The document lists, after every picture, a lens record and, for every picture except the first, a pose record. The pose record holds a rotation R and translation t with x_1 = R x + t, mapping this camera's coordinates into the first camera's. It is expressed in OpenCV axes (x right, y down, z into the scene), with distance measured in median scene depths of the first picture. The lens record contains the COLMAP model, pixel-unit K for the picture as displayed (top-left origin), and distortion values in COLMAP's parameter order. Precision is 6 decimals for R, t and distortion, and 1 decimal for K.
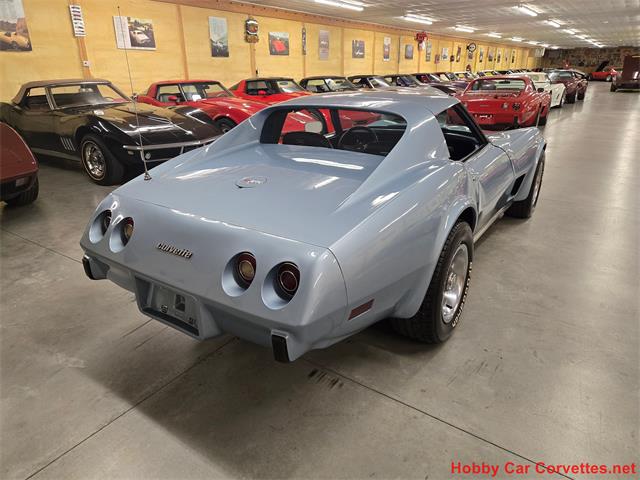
lens RADIAL K [[428.1, 0, 315.2], [0, 428.1, 235.2], [0, 0, 1]] dist [0.060655, -0.043947]
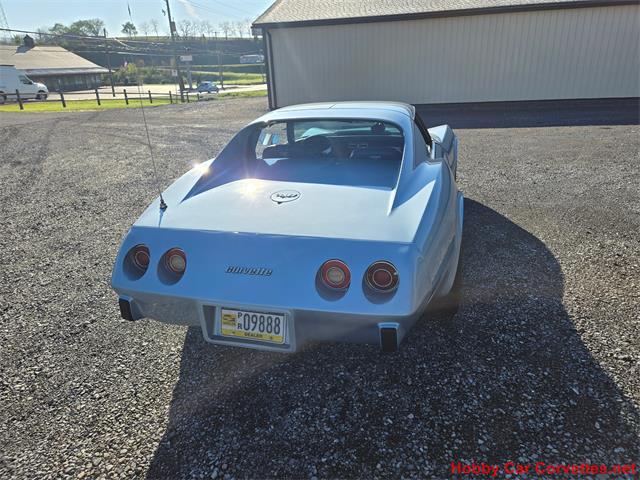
lens RADIAL K [[428.1, 0, 323.8], [0, 428.1, 235.9], [0, 0, 1]] dist [0.060655, -0.043947]
pose [[0.942447, -0.148736, 0.299450, -0.154538], [0.153261, 0.988150, 0.008456, -0.009725], [-0.297159, 0.037925, 0.954074, -0.005413]]
